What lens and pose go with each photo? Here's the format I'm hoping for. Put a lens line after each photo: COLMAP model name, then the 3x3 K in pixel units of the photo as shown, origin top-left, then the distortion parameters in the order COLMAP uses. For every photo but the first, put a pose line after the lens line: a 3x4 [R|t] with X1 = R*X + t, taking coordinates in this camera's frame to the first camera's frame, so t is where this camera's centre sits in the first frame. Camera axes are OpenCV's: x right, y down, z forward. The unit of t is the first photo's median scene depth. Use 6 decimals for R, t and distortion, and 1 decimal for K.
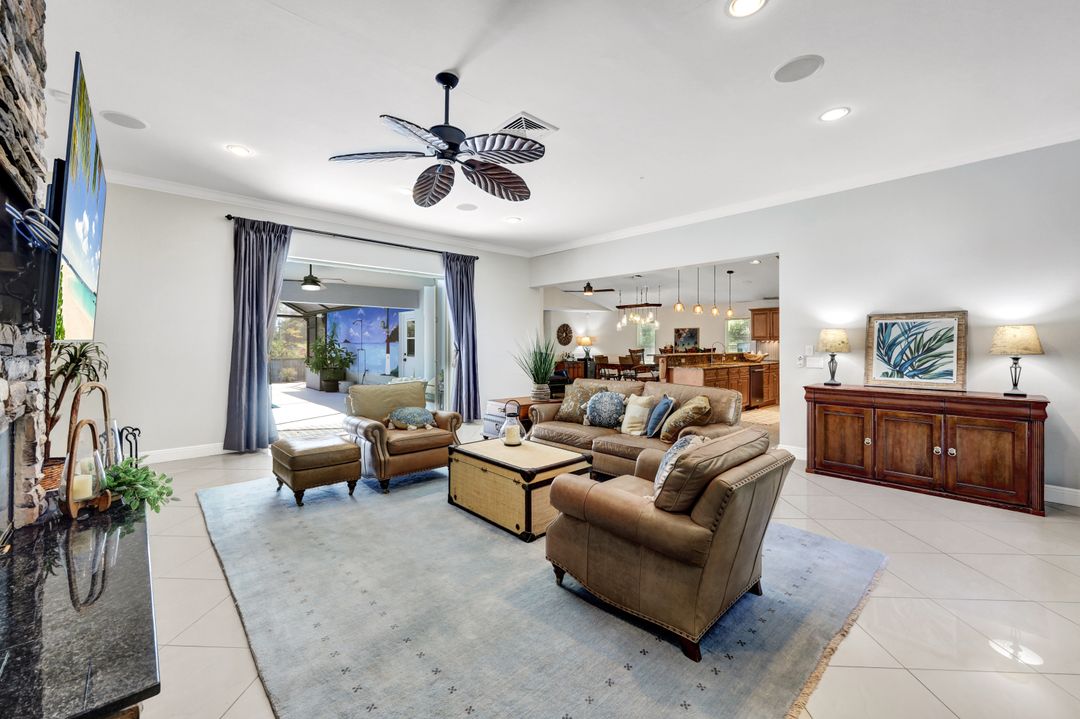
lens RADIAL K [[435.0, 0, 533.4], [0, 435.0, 351.8], [0, 0, 1]] dist [0.001063, 0.000011]
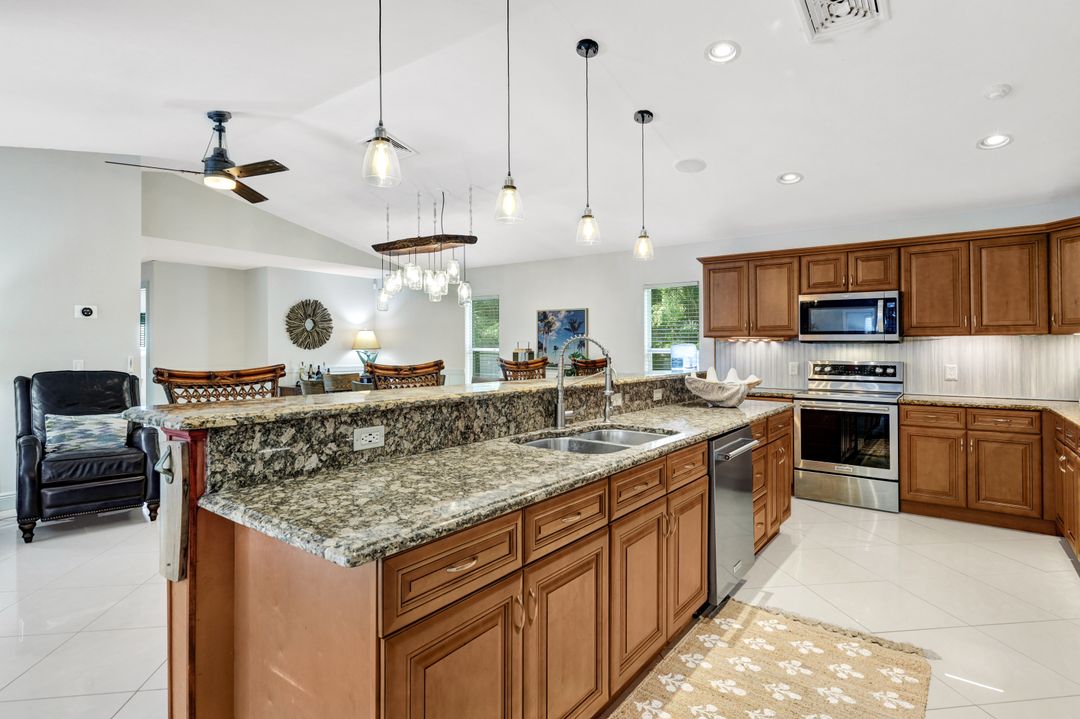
lens RADIAL K [[558.6, 0, 543.1], [0, 558.6, 353.8], [0, 0, 1]] dist [0.000399, 0.000020]
pose [[0.980758, 0.001782, 0.195217, 0.224495], [-0.000801, 0.999987, -0.005102, -0.008027], [-0.195223, 0.004847, 0.980747, 0.460543]]
